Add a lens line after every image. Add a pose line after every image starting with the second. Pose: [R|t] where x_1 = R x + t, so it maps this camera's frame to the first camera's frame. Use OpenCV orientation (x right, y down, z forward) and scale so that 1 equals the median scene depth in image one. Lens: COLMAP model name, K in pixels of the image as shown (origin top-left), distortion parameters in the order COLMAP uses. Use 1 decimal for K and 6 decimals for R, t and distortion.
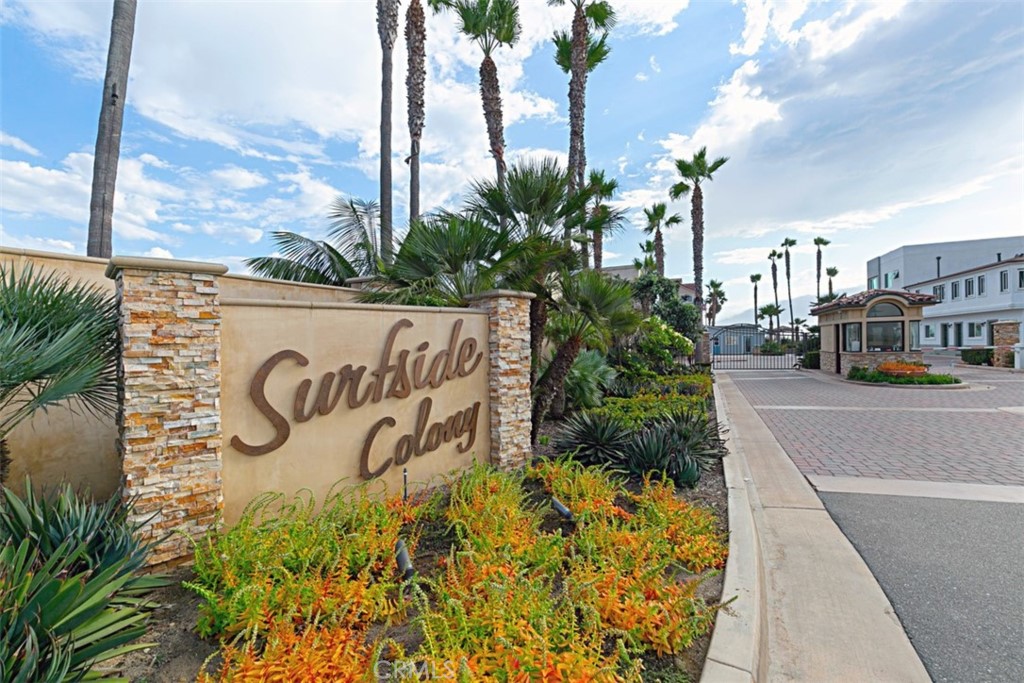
lens RADIAL K [[575.8, 0, 509.5], [0, 575.8, 350.2], [0, 0, 1]] dist [0.078064, -0.000638]
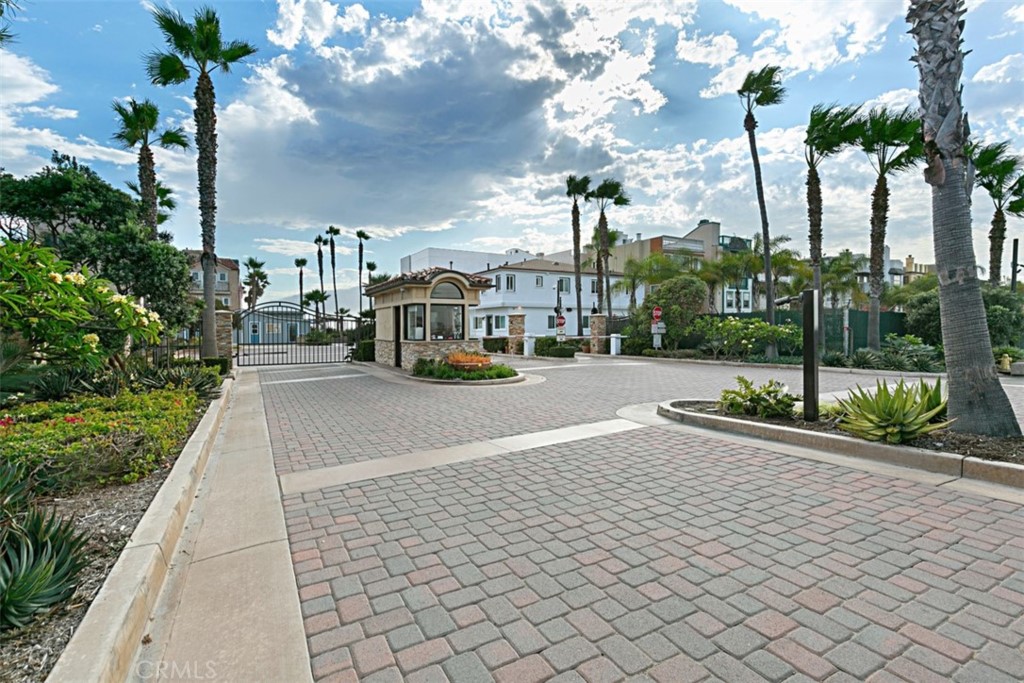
lens RADIAL K [[470.6, 0, 509.6], [0, 470.6, 336.6], [0, 0, 1]] dist [0.000795, 0.000065]
pose [[0.687191, 0.008386, 0.726429, 0.174355], [-0.001702, 0.999949, -0.009933, 0.003515], [-0.726475, 0.005590, 0.687170, 0.401293]]
